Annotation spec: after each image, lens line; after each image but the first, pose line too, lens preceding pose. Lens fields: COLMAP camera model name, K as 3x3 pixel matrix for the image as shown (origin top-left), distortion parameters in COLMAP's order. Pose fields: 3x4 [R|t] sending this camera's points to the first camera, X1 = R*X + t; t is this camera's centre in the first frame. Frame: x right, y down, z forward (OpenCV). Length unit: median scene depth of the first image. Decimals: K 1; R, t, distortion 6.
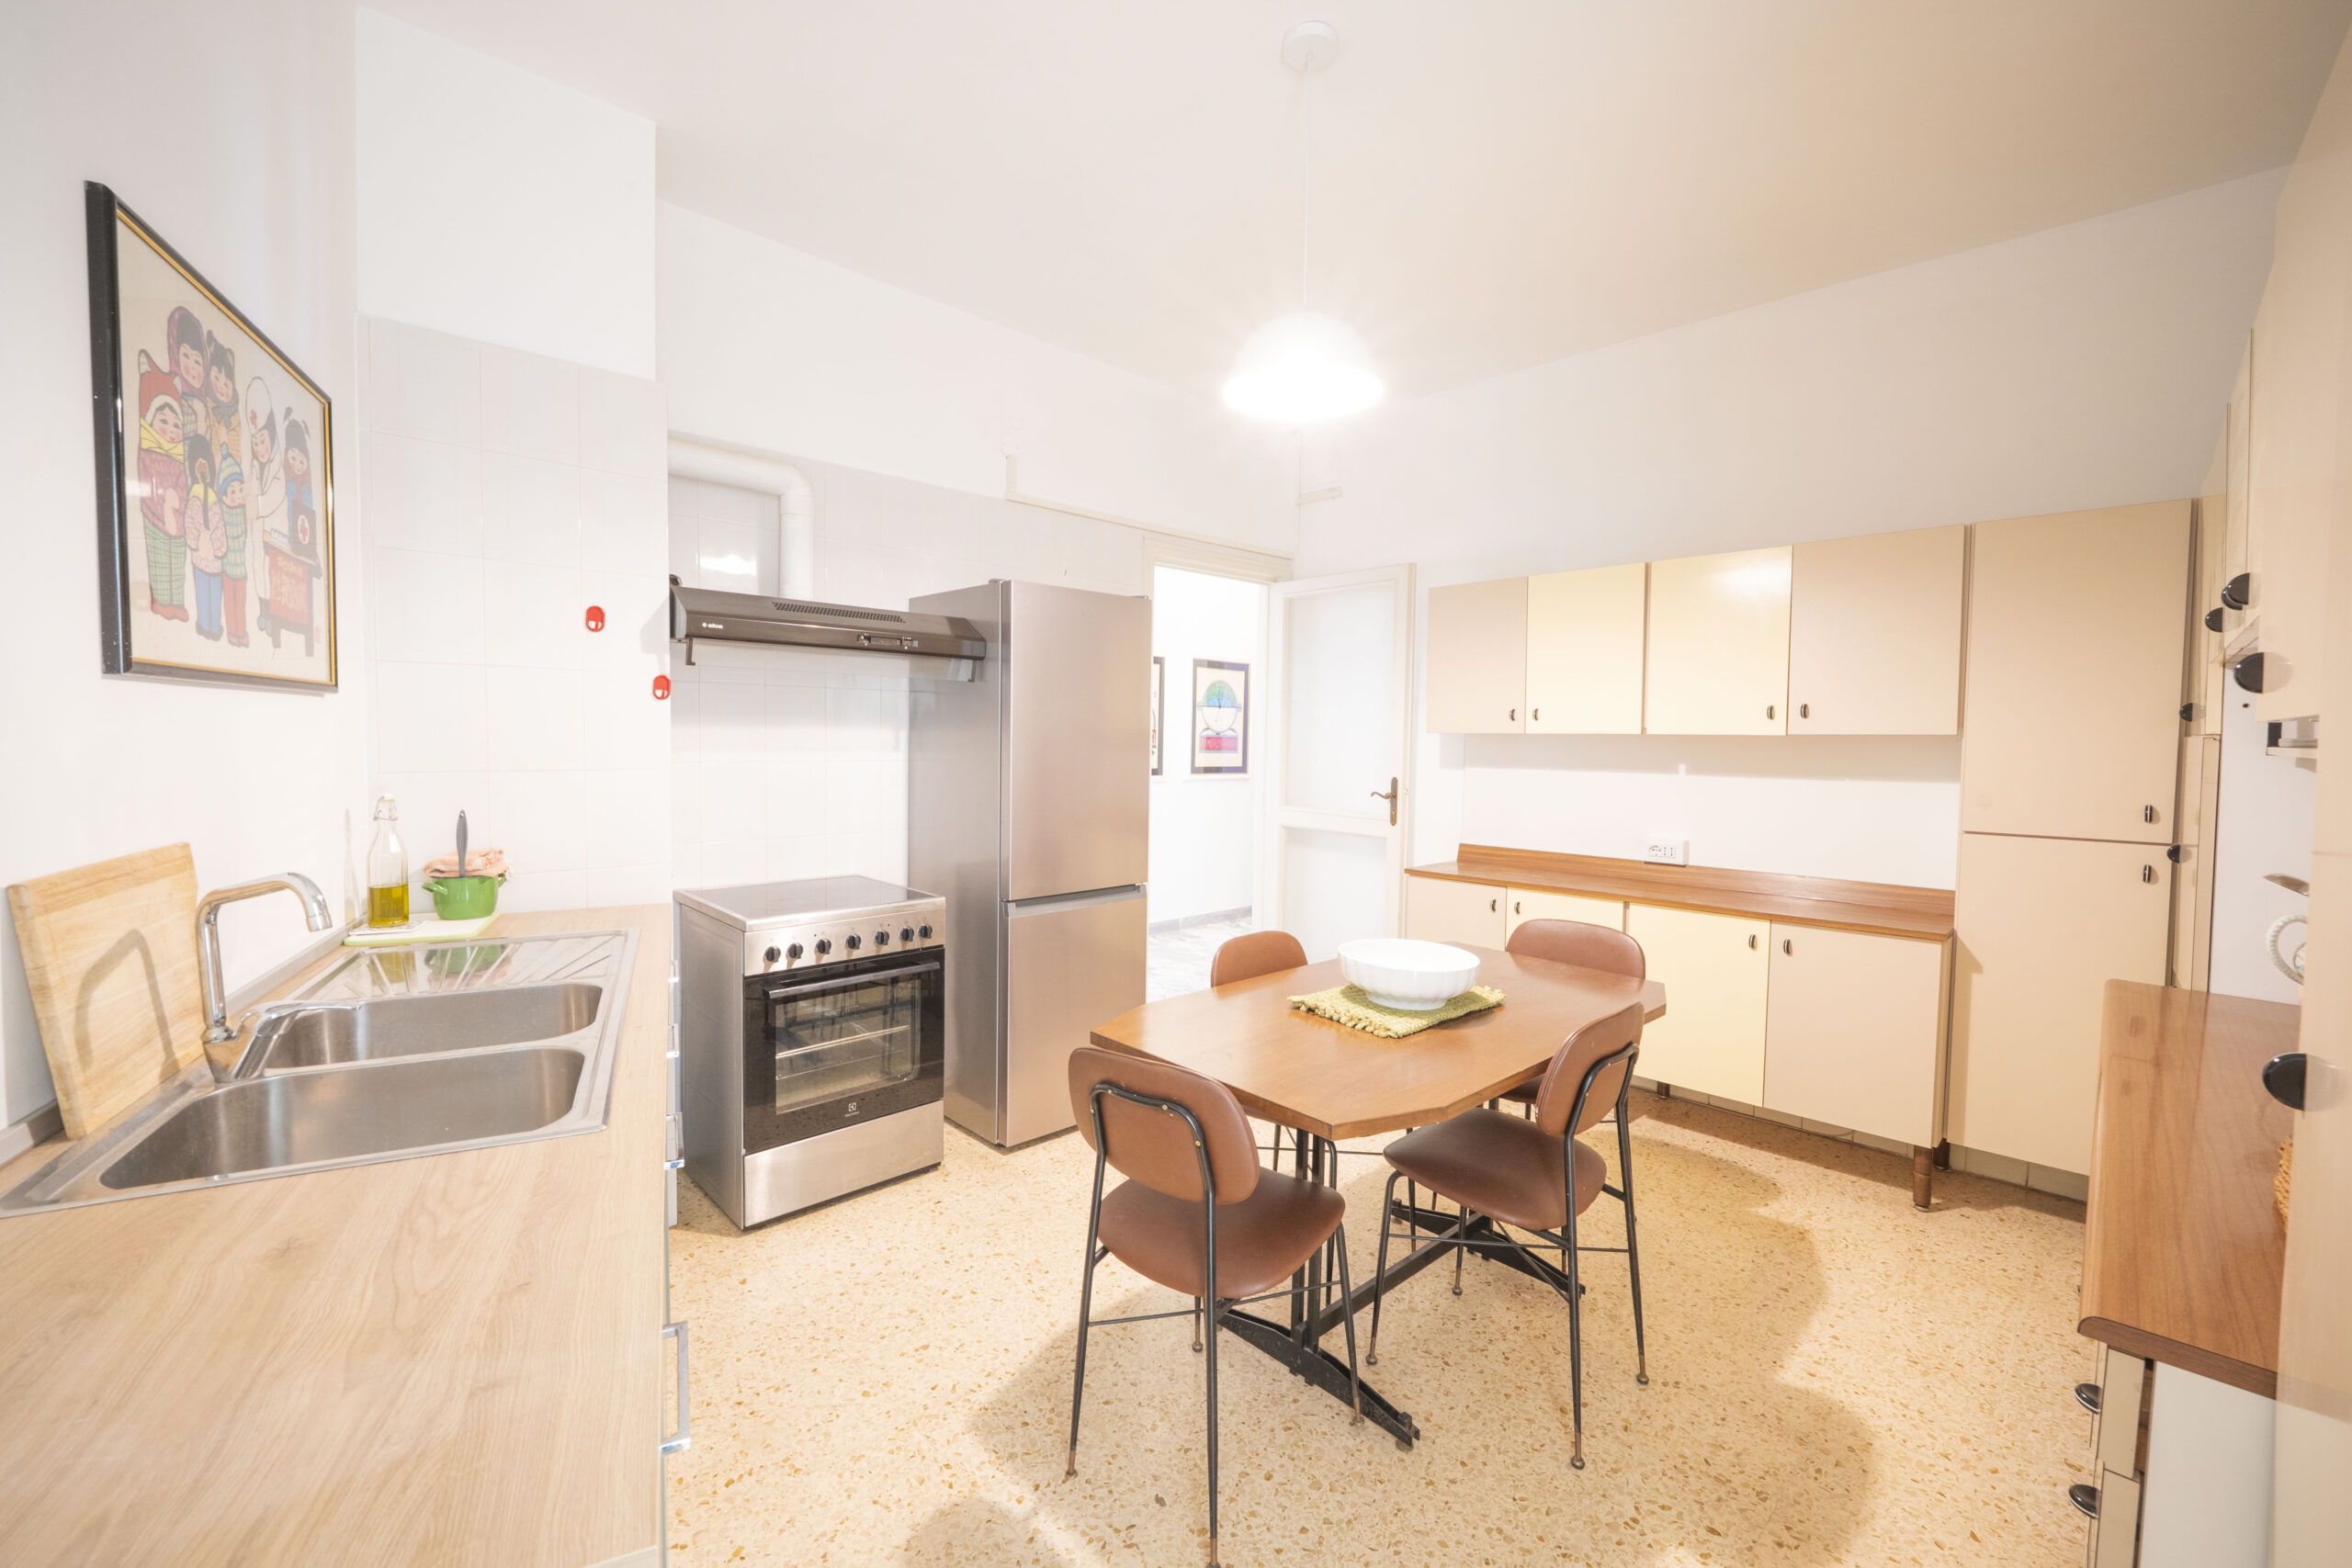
lens RADIAL K [[964.2, 0, 1171.6], [0, 964.2, 779.0], [0, 0, 1]] dist [-0.006637, -0.001043]
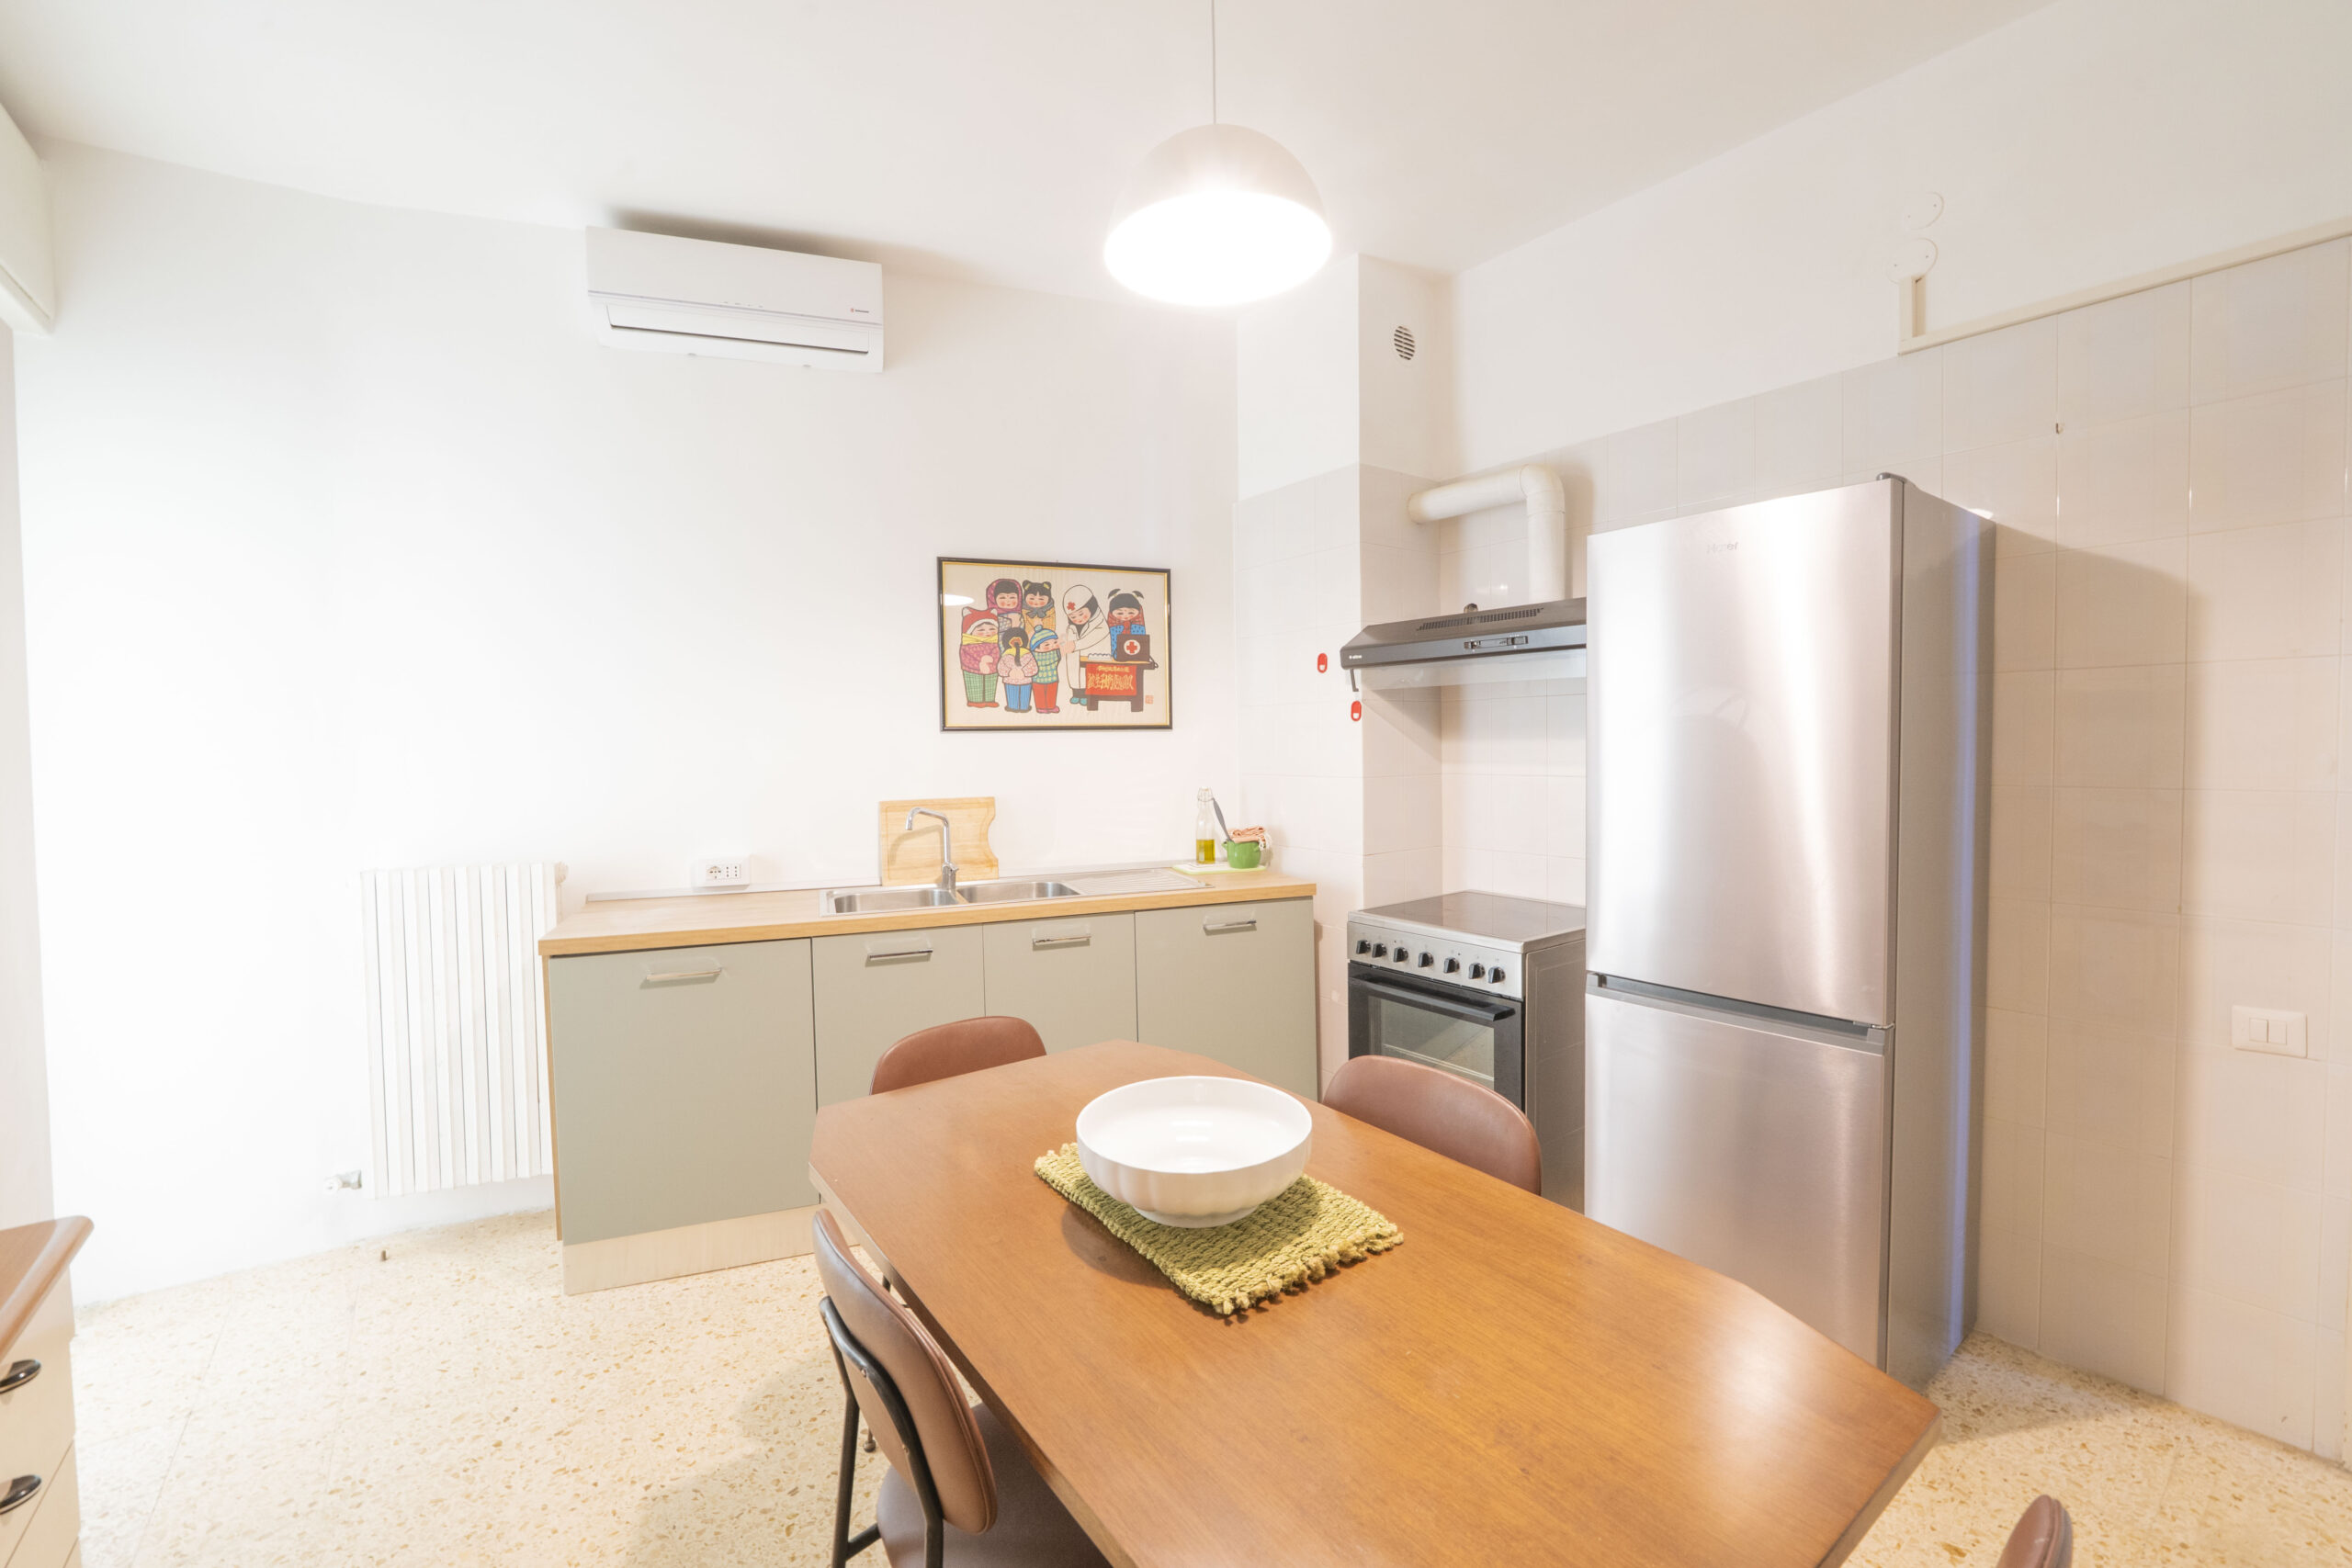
lens RADIAL K [[964.2, 0, 1171.6], [0, 964.2, 779.0], [0, 0, 1]] dist [-0.006637, -0.001043]
pose [[-0.120220, 0.022666, -0.992488, 1.153318], [-0.036115, 0.998978, 0.027189, -0.054448], [0.992090, 0.039113, -0.119279, 1.470321]]
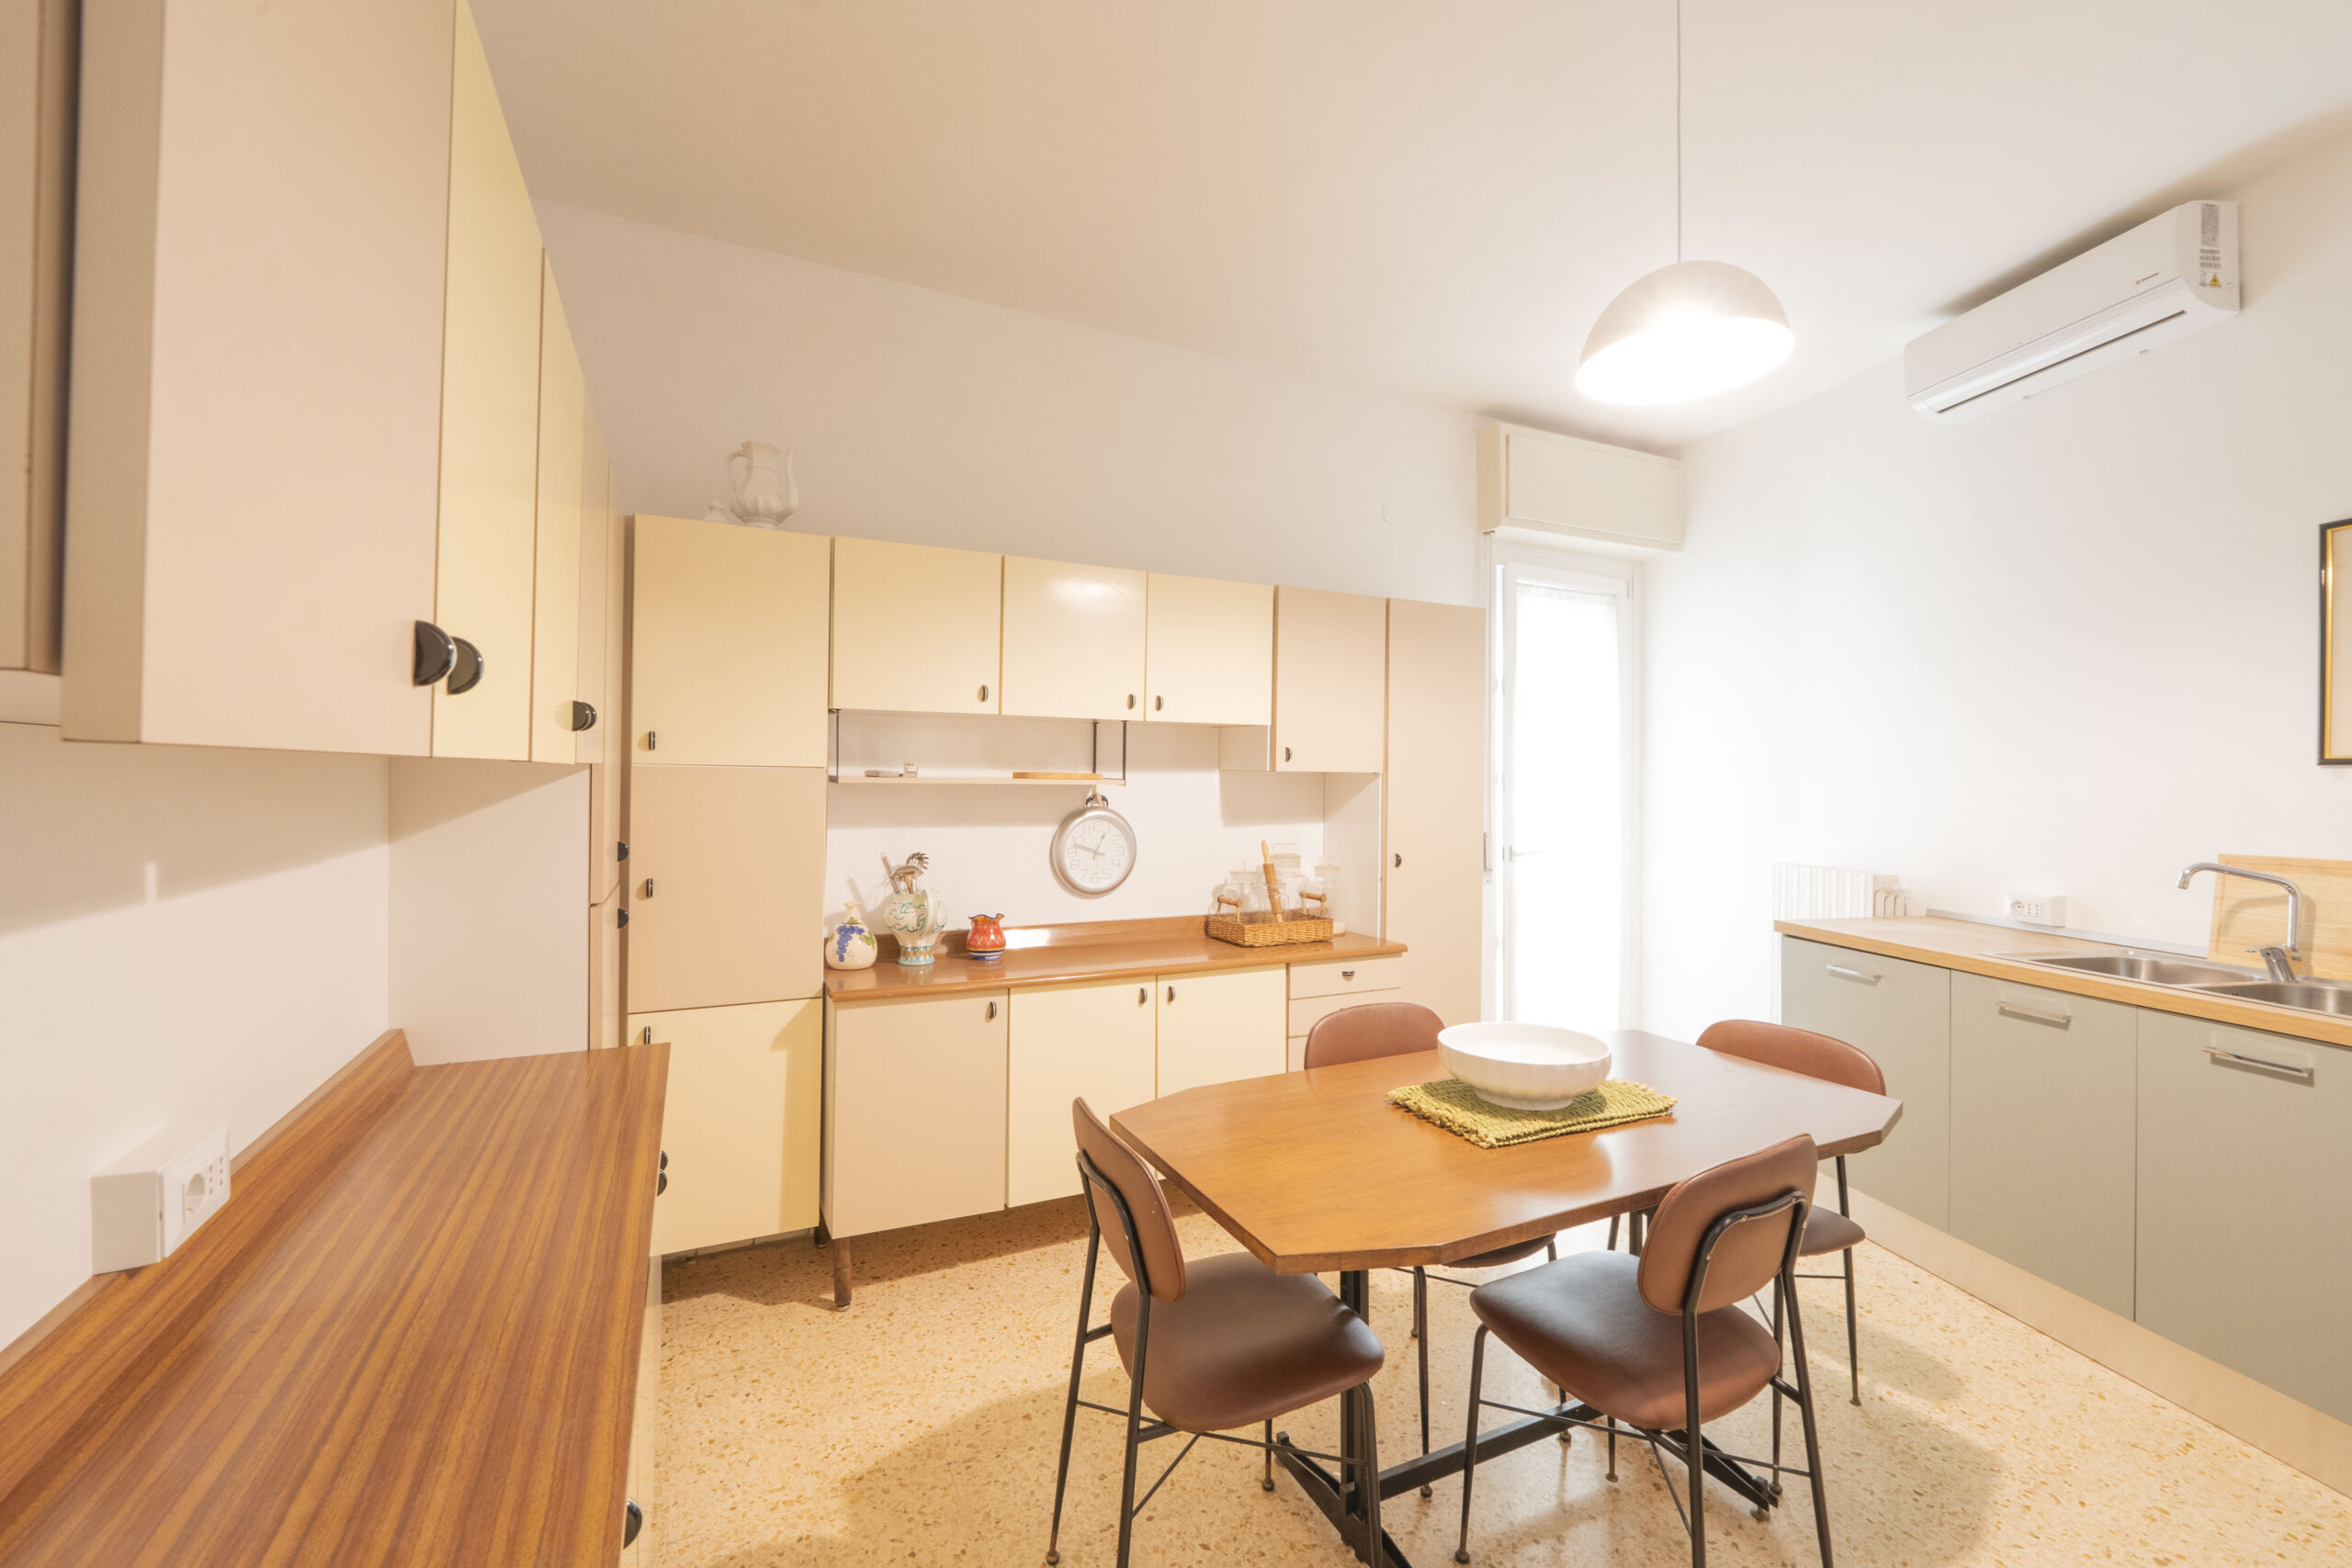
lens RADIAL K [[964.2, 0, 1171.6], [0, 964.2, 779.0], [0, 0, 1]] dist [-0.006637, -0.001043]
pose [[-0.953480, -0.026458, 0.300292, 0.404910], [-0.012833, 0.998801, 0.047253, -0.107228], [-0.301182, 0.041201, -0.952676, 2.645267]]
